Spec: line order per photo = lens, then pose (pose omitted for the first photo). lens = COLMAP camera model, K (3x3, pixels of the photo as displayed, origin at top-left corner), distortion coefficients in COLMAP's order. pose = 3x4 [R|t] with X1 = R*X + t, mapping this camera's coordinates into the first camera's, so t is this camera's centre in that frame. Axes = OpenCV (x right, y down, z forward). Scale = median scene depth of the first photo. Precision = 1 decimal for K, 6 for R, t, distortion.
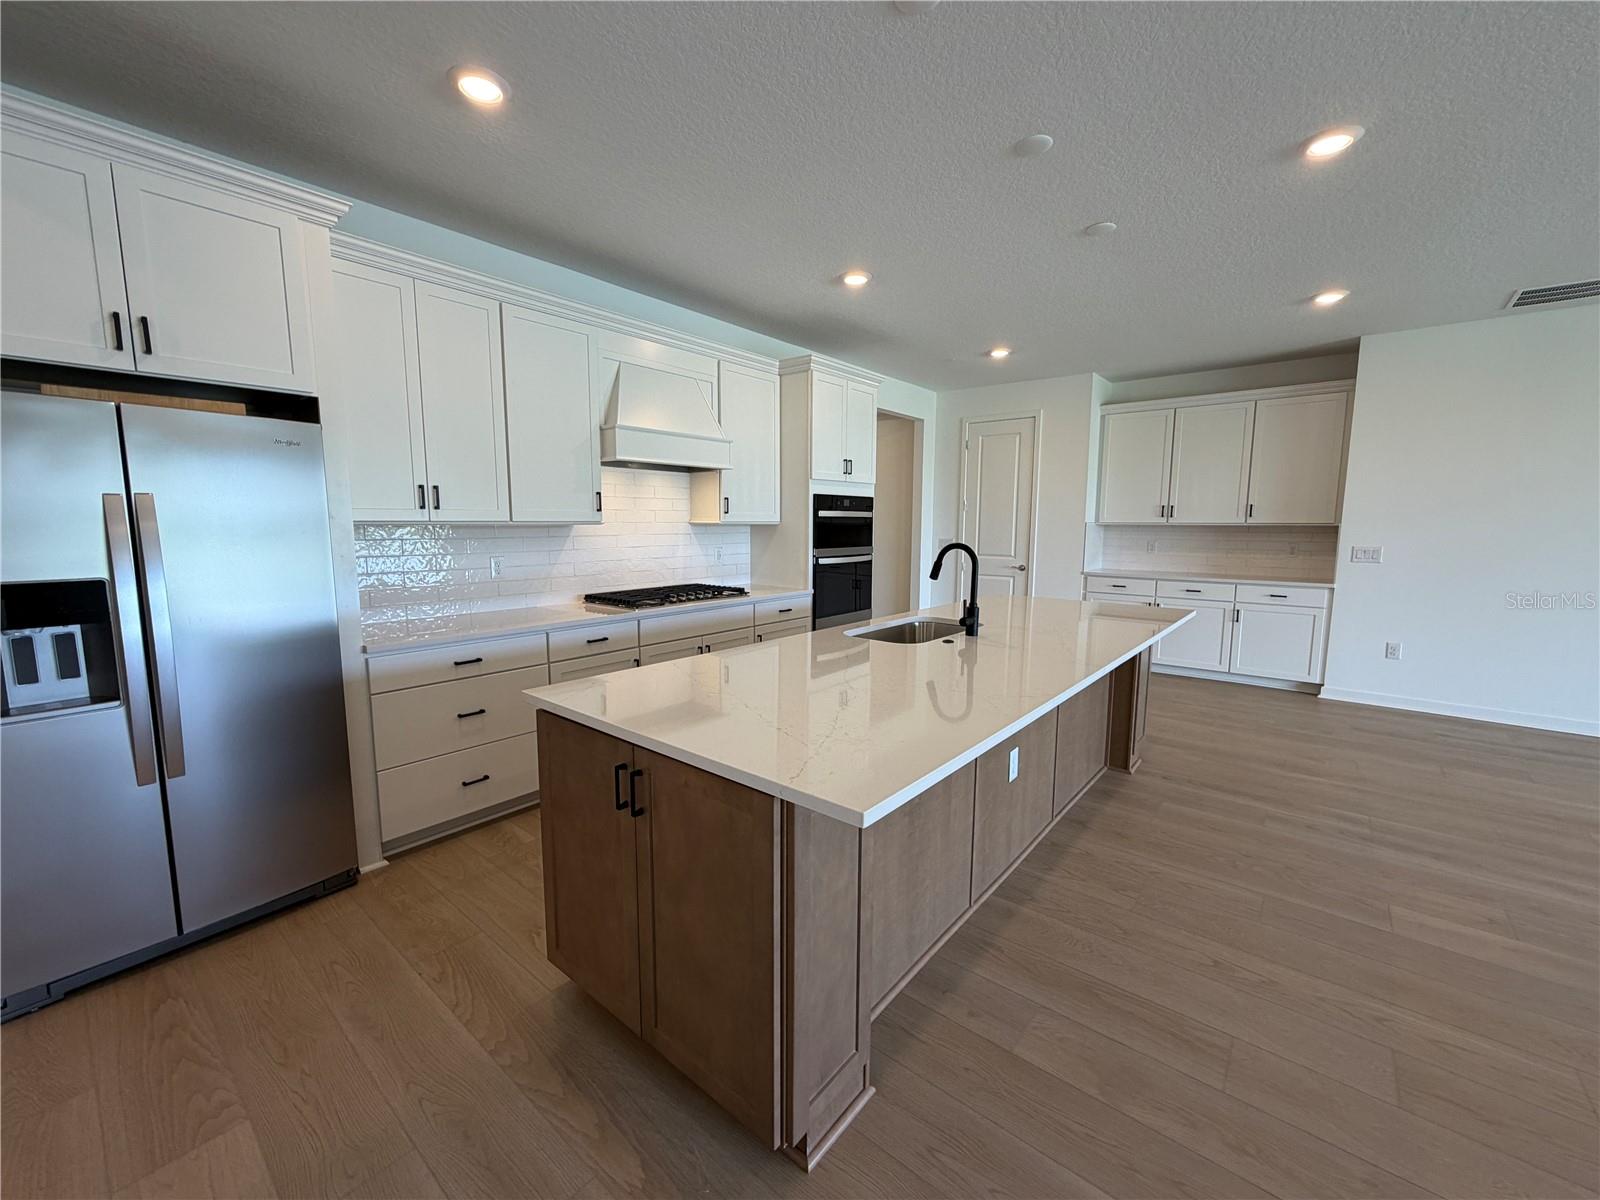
lens RADIAL K [[635.6, 0, 789.3], [0, 635.6, 601.3], [0, 0, 1]] dist [0.001433, -0.000188]
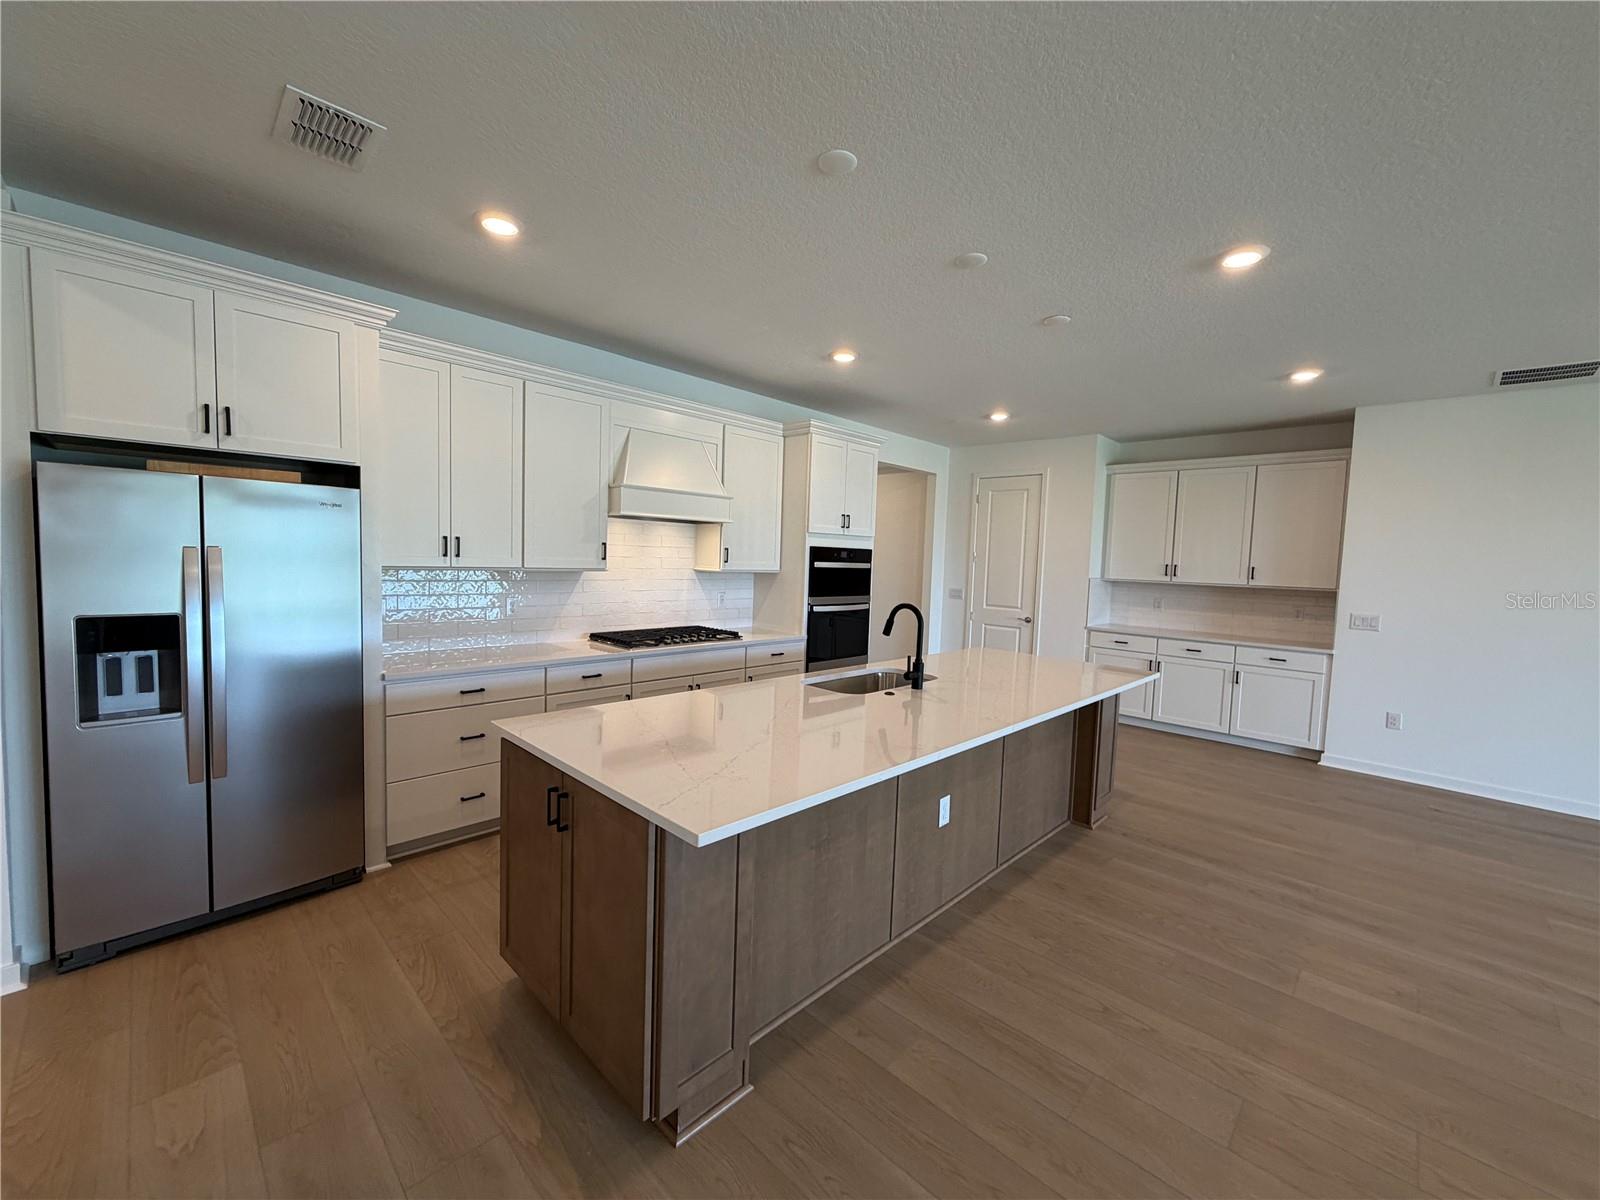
lens RADIAL K [[635.6, 0, 789.3], [0, 635.6, 601.3], [0, 0, 1]] dist [0.001433, -0.000188]
pose [[0.996451, 0.036130, -0.076025, 0.152193], [-0.040290, 0.997732, -0.053916, -0.029117], [0.073905, 0.056788, 0.995647, -0.112165]]
